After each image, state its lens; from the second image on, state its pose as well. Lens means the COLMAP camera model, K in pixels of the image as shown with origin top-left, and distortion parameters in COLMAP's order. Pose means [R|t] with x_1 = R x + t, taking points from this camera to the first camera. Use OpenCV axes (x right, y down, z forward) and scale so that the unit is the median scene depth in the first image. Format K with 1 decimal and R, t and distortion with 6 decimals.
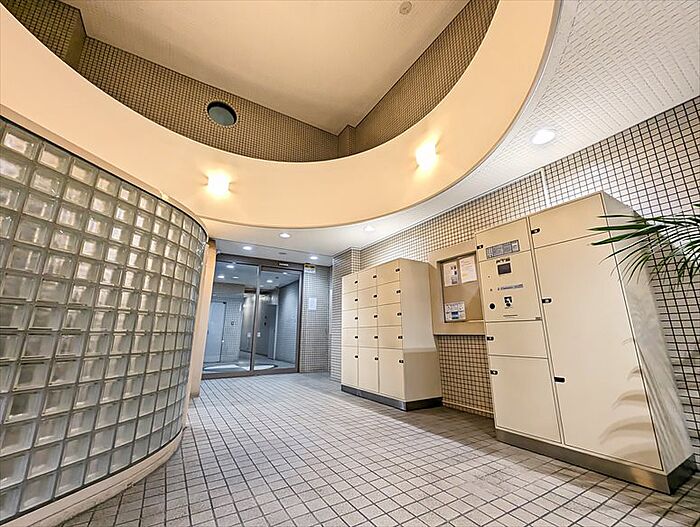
lens RADIAL K [[291.6, 0, 350.0], [0, 291.6, 263.5], [0, 0, 1]] dist [-0.000234, -0.000019]
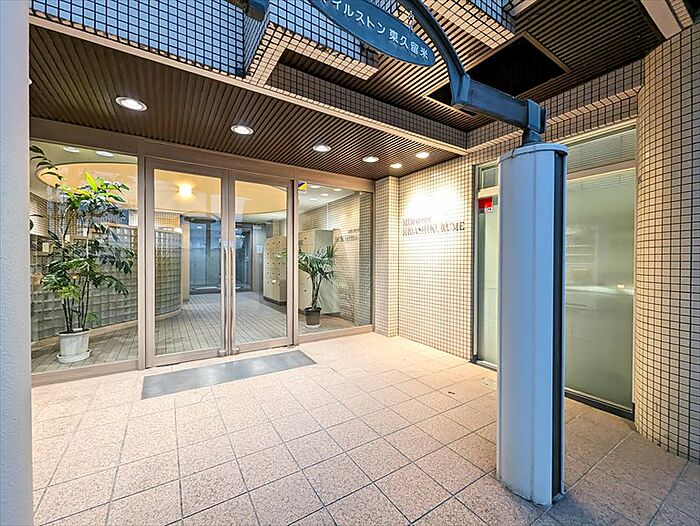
lens RADIAL K [[291.6, 0, 350.0], [0, 291.6, 263.0], [0, 0, 1]] dist [-0.000234, -0.000019]
pose [[0.999816, 0.004331, 0.018700, 0.526952], [-0.008812, 0.969052, 0.246700, -0.290801], [-0.017053, -0.246820, 0.968911, -0.861941]]
